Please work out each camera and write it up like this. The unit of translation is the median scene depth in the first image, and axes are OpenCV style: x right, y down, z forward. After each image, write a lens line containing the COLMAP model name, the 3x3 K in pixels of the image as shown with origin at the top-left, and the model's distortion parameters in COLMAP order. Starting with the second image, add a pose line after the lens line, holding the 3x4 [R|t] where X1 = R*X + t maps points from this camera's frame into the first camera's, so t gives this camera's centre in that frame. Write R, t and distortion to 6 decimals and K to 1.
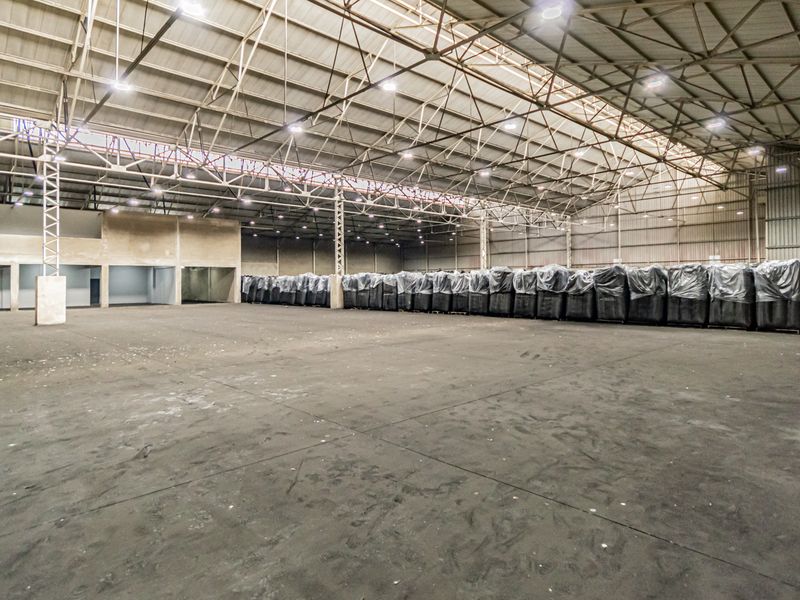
lens RADIAL K [[486.7, 0, 396.9], [0, 486.7, 274.3], [0, 0, 1]] dist [0.003850, 0.002305]
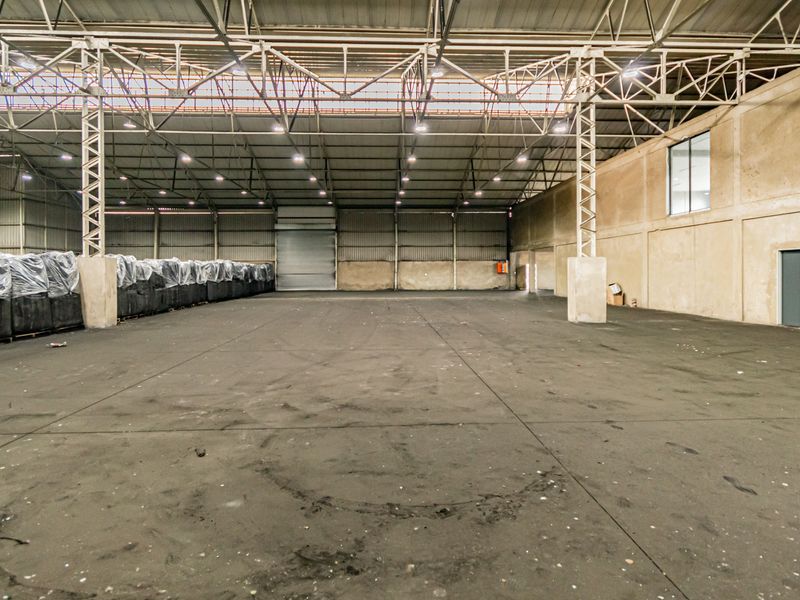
lens RADIAL K [[486.7, 0, 396.9], [0, 486.7, 274.3], [0, 0, 1]] dist [0.003850, 0.002305]
pose [[-0.761930, 0.007189, 0.647619, -0.781617], [-0.000287, 0.999935, -0.011437, 0.029856], [-0.647659, -0.008901, -0.761879, 1.424036]]
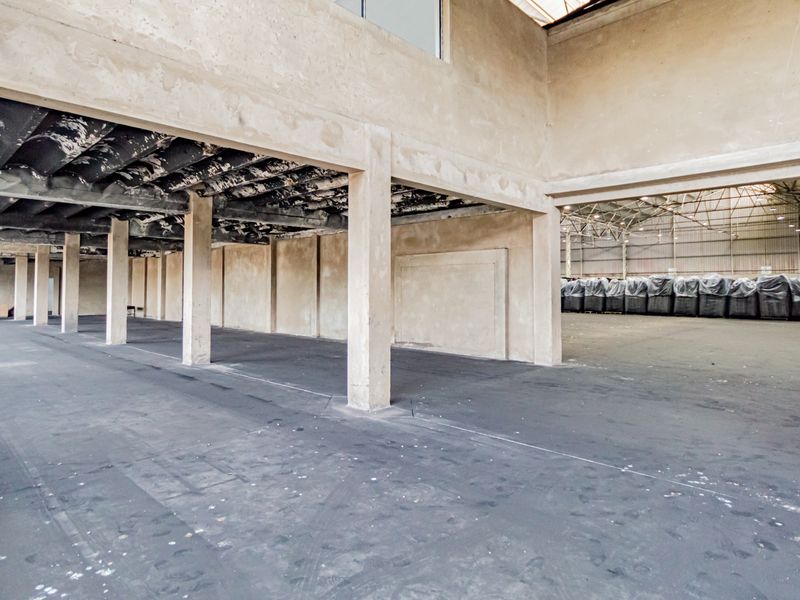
lens RADIAL K [[486.7, 0, 396.9], [0, 486.7, 274.3], [0, 0, 1]] dist [0.003850, 0.002305]
pose [[0.998758, 0.010640, 0.048673, -0.440001], [-0.010052, 0.999874, -0.012311, 0.004636], [-0.048798, 0.011807, 0.998739, -0.165241]]
